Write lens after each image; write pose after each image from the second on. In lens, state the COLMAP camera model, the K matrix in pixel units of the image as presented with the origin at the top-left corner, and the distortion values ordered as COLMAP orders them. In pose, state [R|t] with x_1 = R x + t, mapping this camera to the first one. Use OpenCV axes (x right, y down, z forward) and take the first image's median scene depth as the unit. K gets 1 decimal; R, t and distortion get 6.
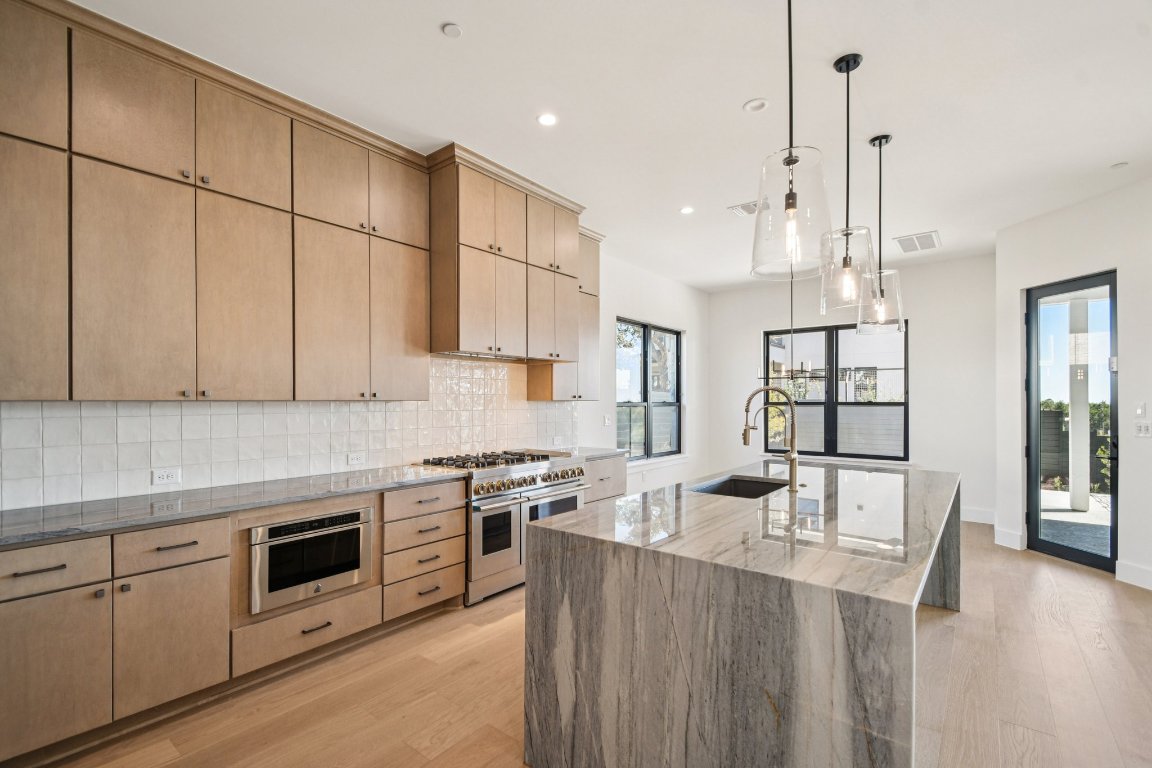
lens RADIAL K [[513.4, 0, 572.0], [0, 513.4, 401.9], [0, 0, 1]] dist [0.009377, -0.010331]
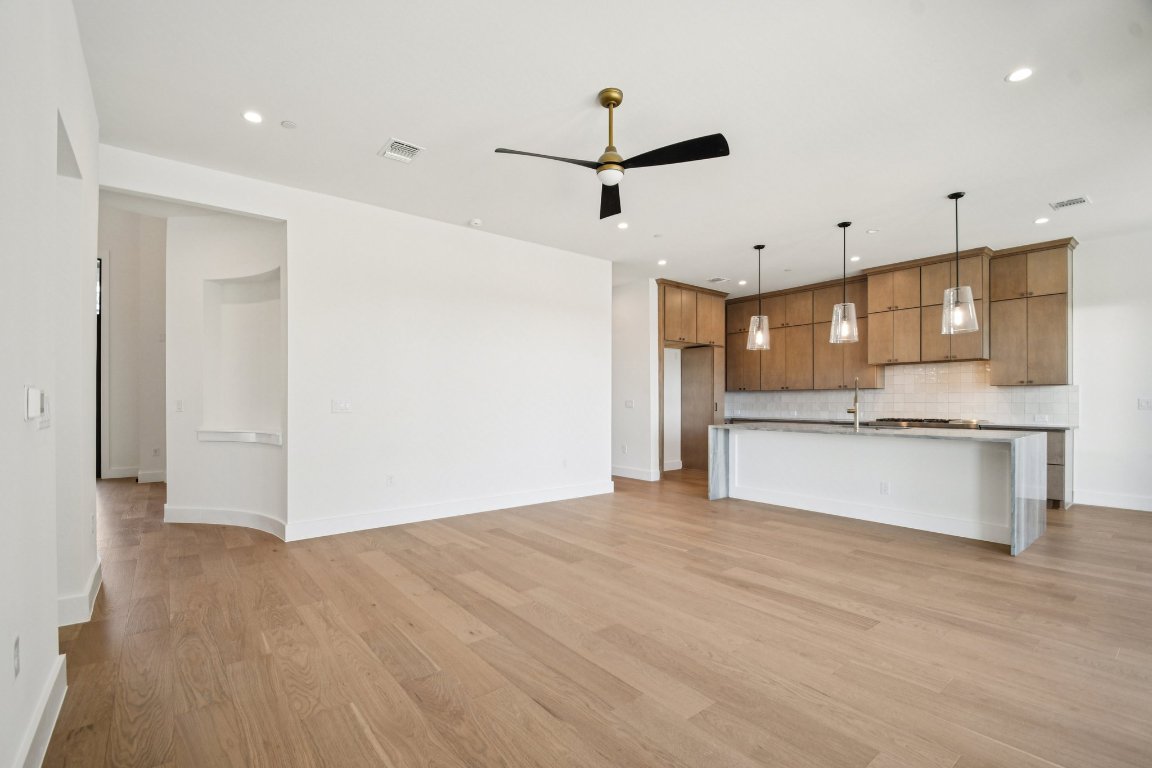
lens RADIAL K [[513.4, 0, 572.0], [0, 513.4, 401.9], [0, 0, 1]] dist [0.009377, -0.010331]
pose [[-0.217547, 0.002507, -0.976047, 1.659518], [-0.002181, 0.999993, 0.003055, 0.037928], [0.976047, 0.002794, -0.217540, 0.198544]]
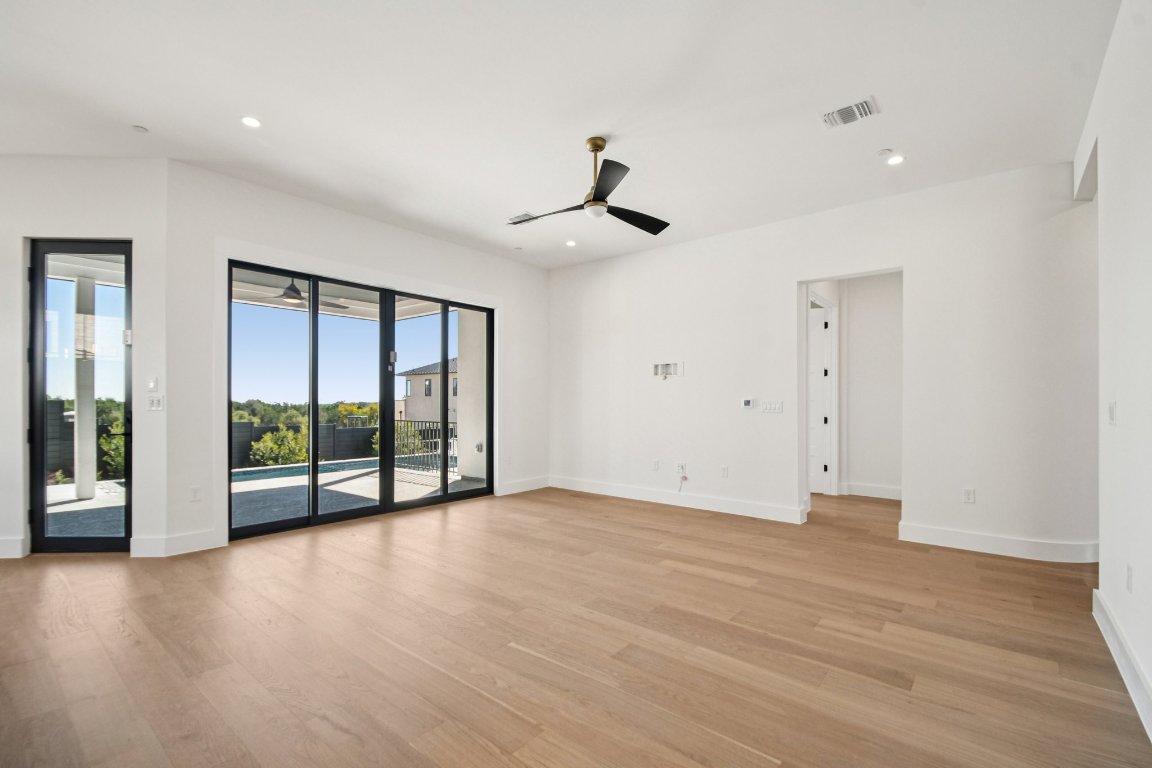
lens RADIAL K [[500.5, 0, 578.3], [0, 500.5, 403.3], [0, 0, 1]] dist [-0.000018, -0.008592]
pose [[0.003854, -0.002325, 0.999990, 0.098001], [-0.004980, 0.999985, 0.002345, 0.038801], [-0.999980, -0.004989, 0.003842, 0.119417]]
